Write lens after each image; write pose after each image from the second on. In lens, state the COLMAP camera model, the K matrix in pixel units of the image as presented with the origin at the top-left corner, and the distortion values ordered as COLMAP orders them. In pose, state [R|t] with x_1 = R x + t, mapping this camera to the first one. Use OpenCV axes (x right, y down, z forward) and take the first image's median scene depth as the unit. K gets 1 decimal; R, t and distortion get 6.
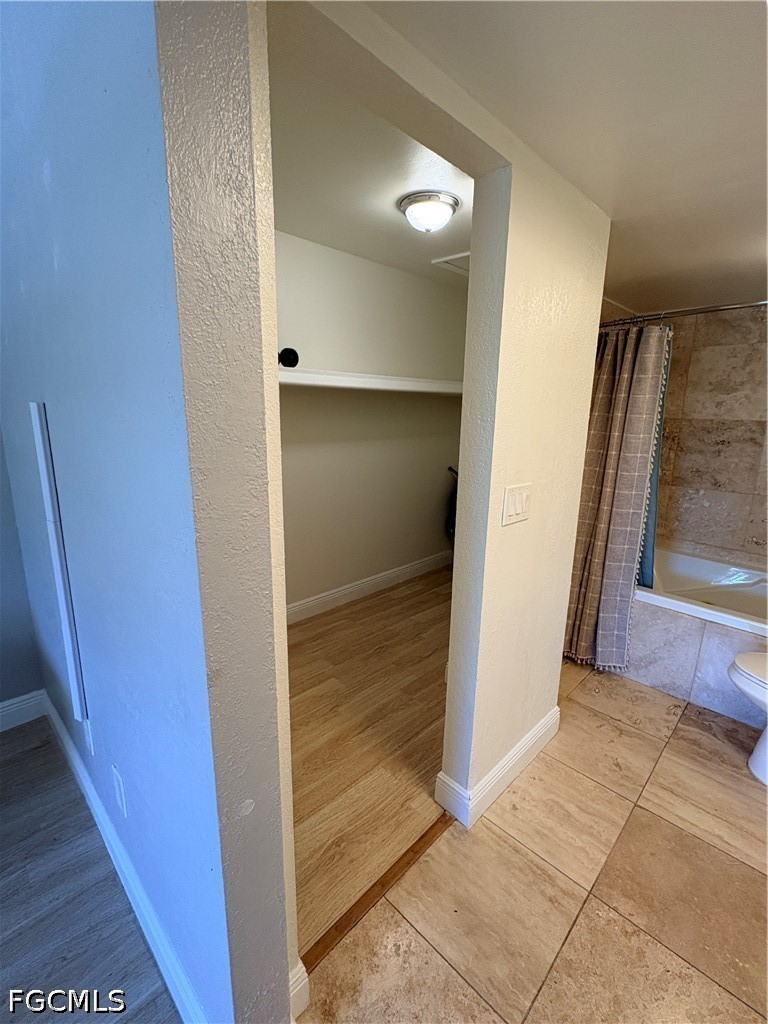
lens RADIAL K [[459.5, 0, 384.0], [0, 459.5, 512.0], [0, 0, 1]] dist [-0.000527, 0.000034]
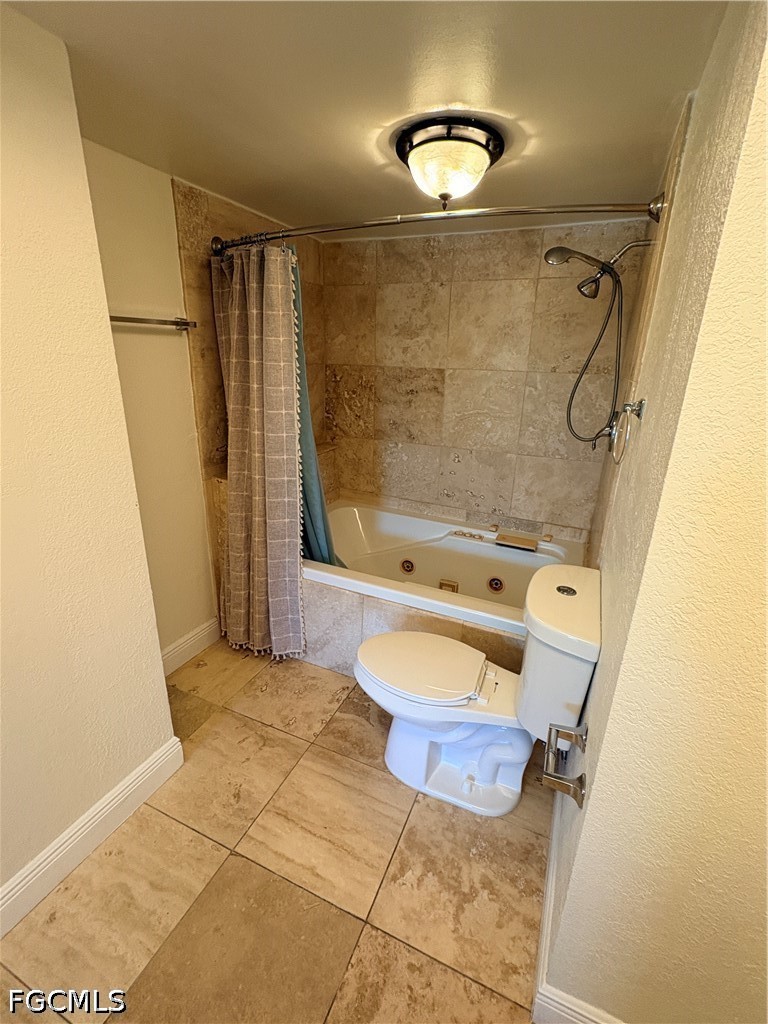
lens RADIAL K [[459.5, 0, 384.0], [0, 459.5, 512.0], [0, 0, 1]] dist [-0.000527, 0.000034]
pose [[0.937420, -0.104796, 0.332057, 0.416572], [0.066682, 0.990014, 0.124199, -0.034429], [-0.341757, -0.094285, 0.935047, 0.137795]]
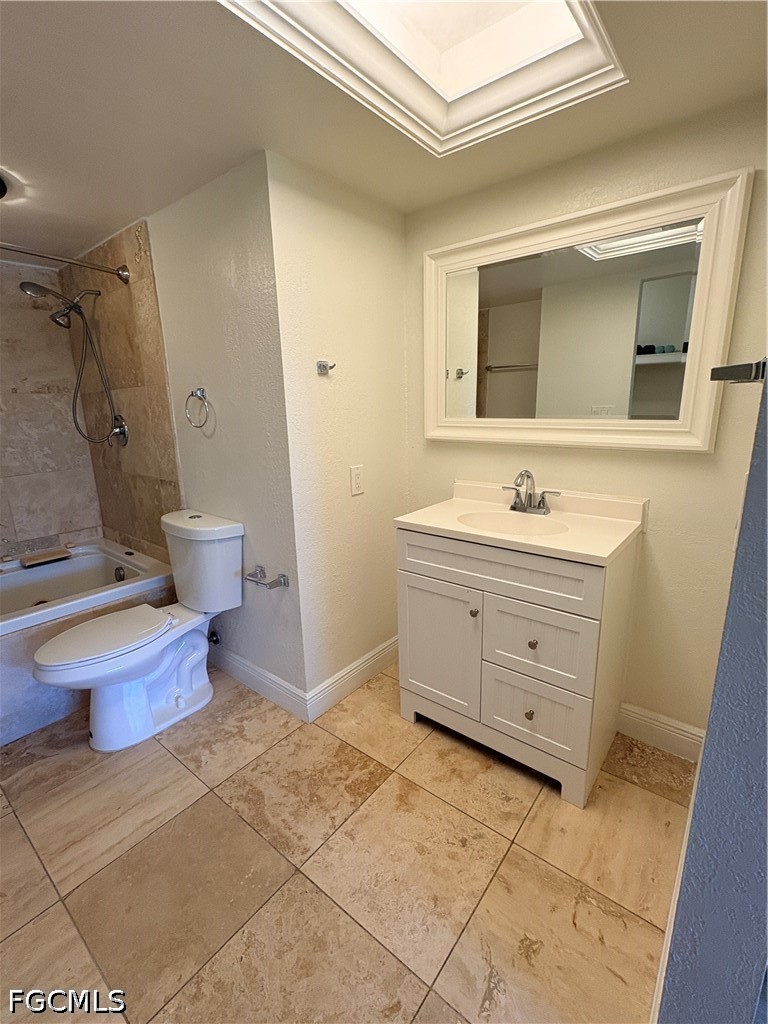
lens RADIAL K [[459.5, 0, 384.0], [0, 459.5, 512.0], [0, 0, 1]] dist [-0.000527, 0.000034]
pose [[-0.090942, -0.252641, 0.963277, -0.034396], [0.246734, 0.931410, 0.267577, -0.006115], [-0.964807, 0.262007, -0.022370, 0.251699]]
